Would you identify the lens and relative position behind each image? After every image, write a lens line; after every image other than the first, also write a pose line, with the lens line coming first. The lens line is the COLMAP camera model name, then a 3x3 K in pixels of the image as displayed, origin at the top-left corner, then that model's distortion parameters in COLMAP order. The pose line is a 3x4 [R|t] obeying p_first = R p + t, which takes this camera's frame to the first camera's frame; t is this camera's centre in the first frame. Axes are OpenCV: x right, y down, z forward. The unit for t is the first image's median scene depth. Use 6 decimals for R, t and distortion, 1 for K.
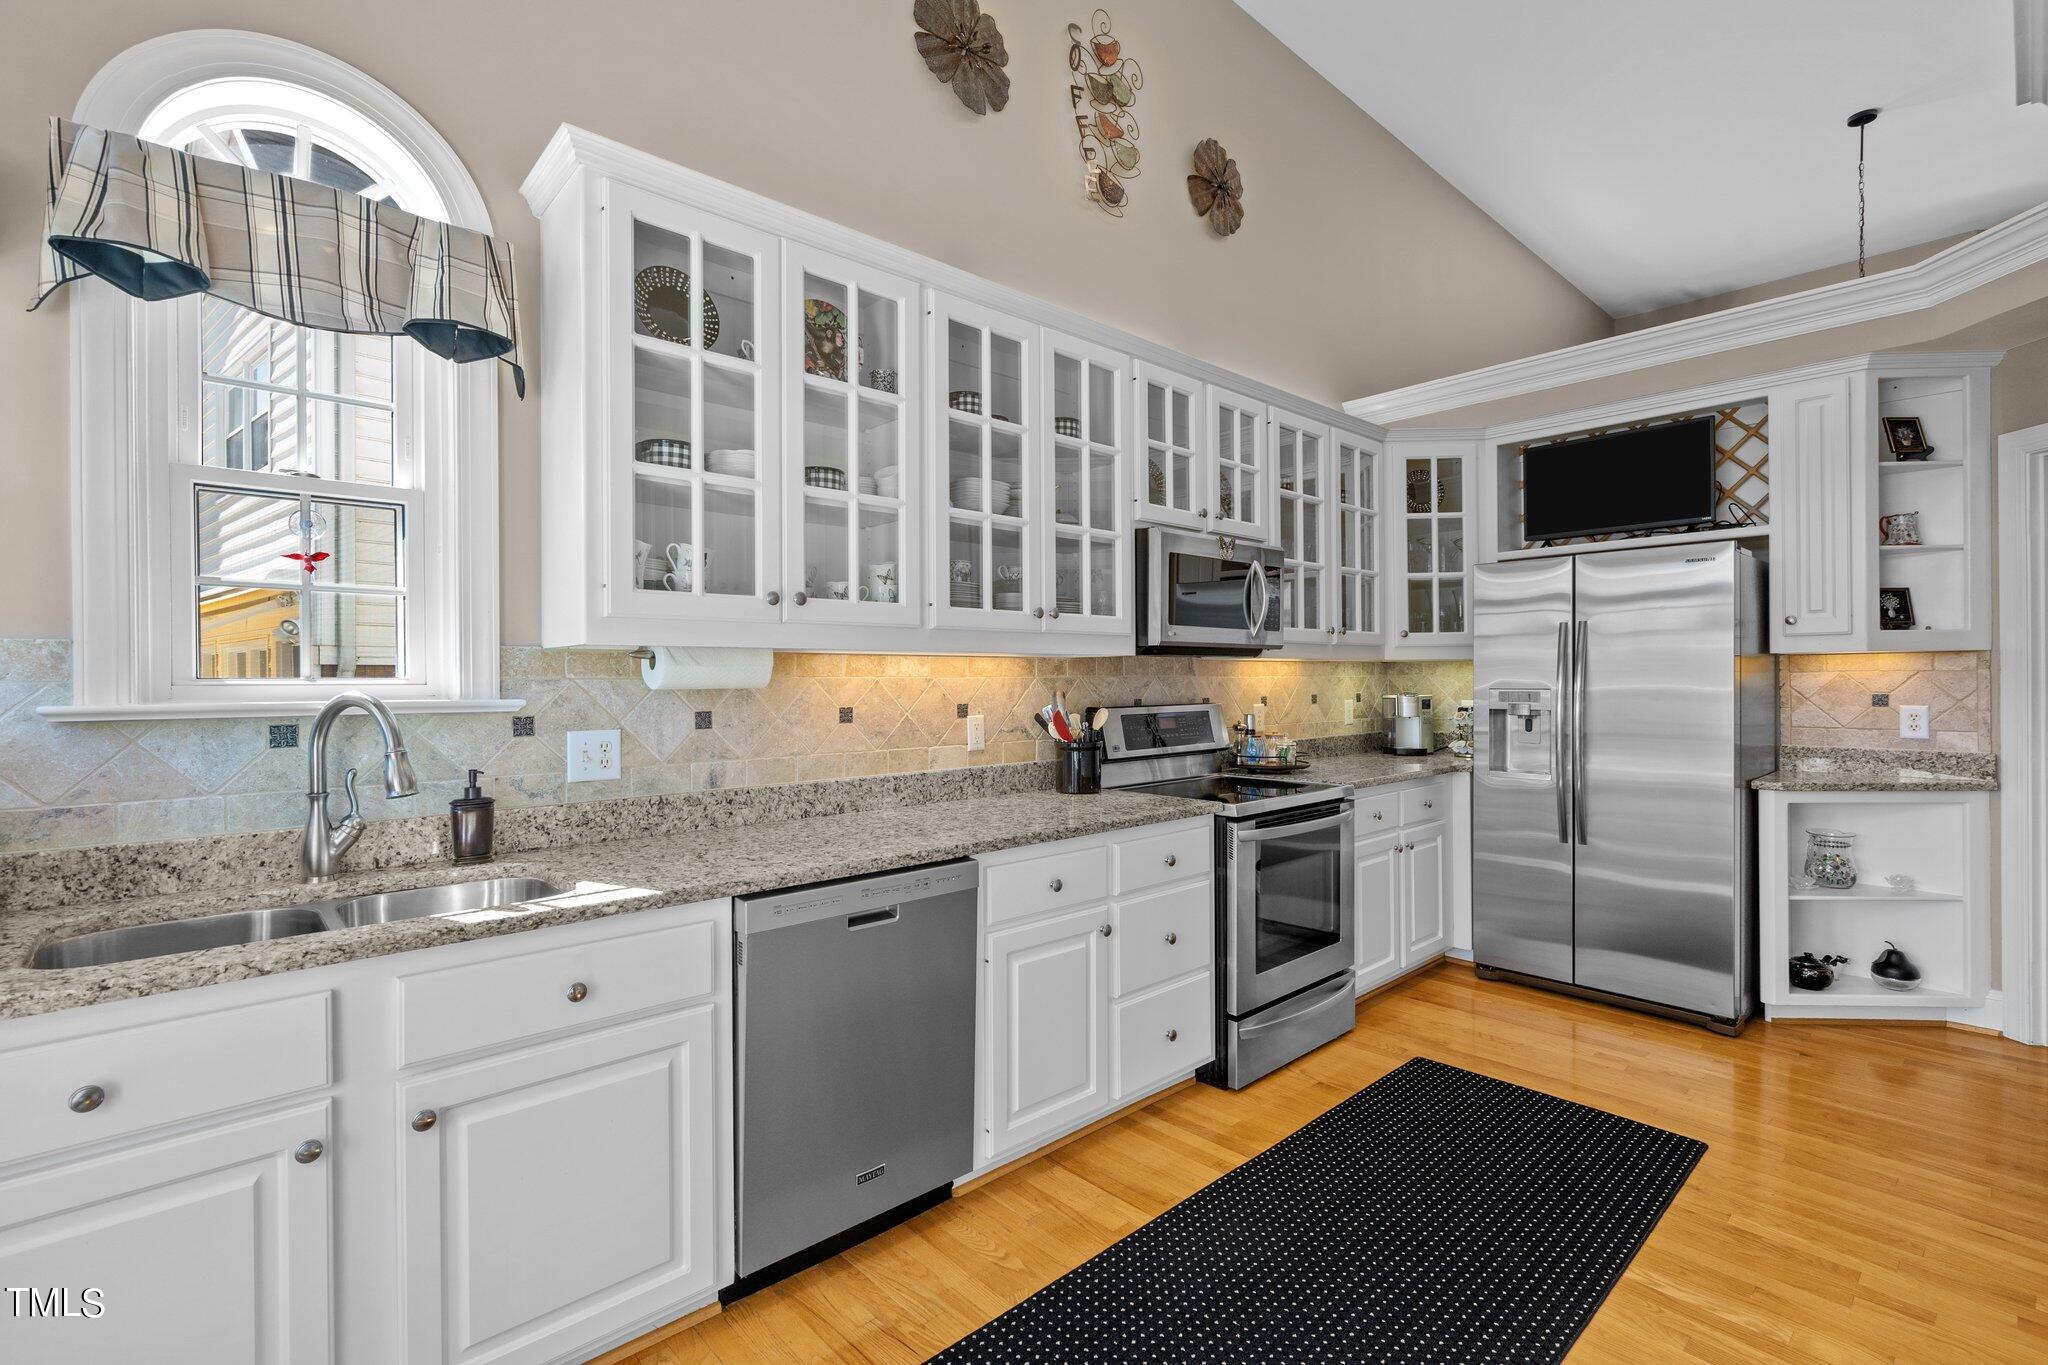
lens RADIAL K [[924.5, 0, 1015.3], [0, 924.5, 671.6], [0, 0, 1]] dist [-0.003017, -0.000224]
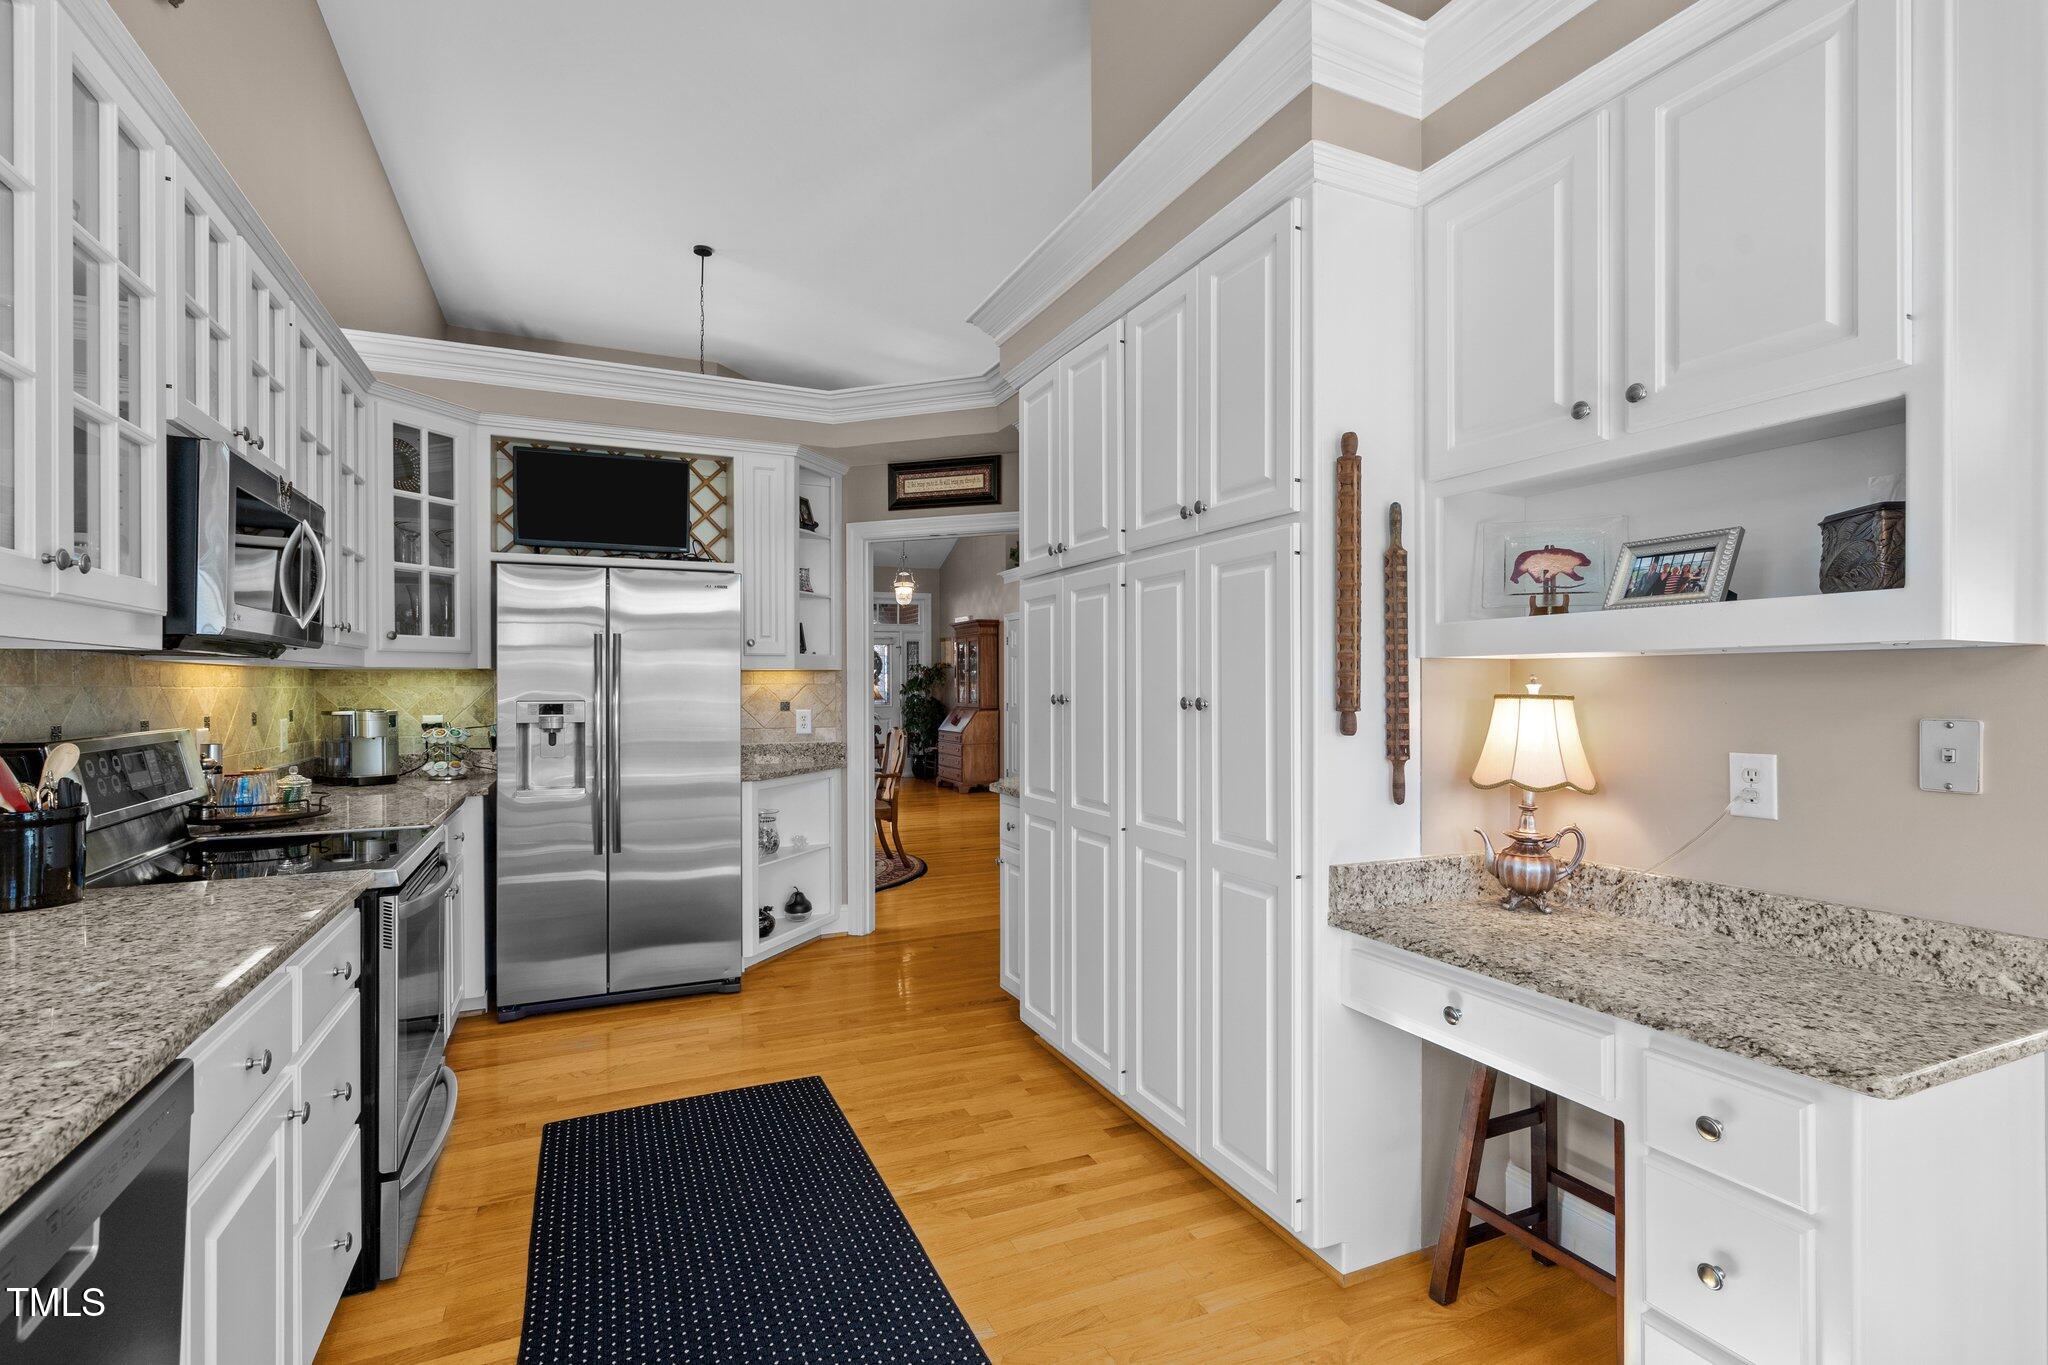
lens RADIAL K [[933.9, 0, 1019.5], [0, 933.9, 677.3], [0, 0, 1]] dist [0.001012, 0.001534]
pose [[0.300638, 0.013219, 0.953647, -0.259258], [-0.006106, 0.999910, -0.011936, 0.003648], [-0.953719, -0.002235, 0.300691, 0.292016]]
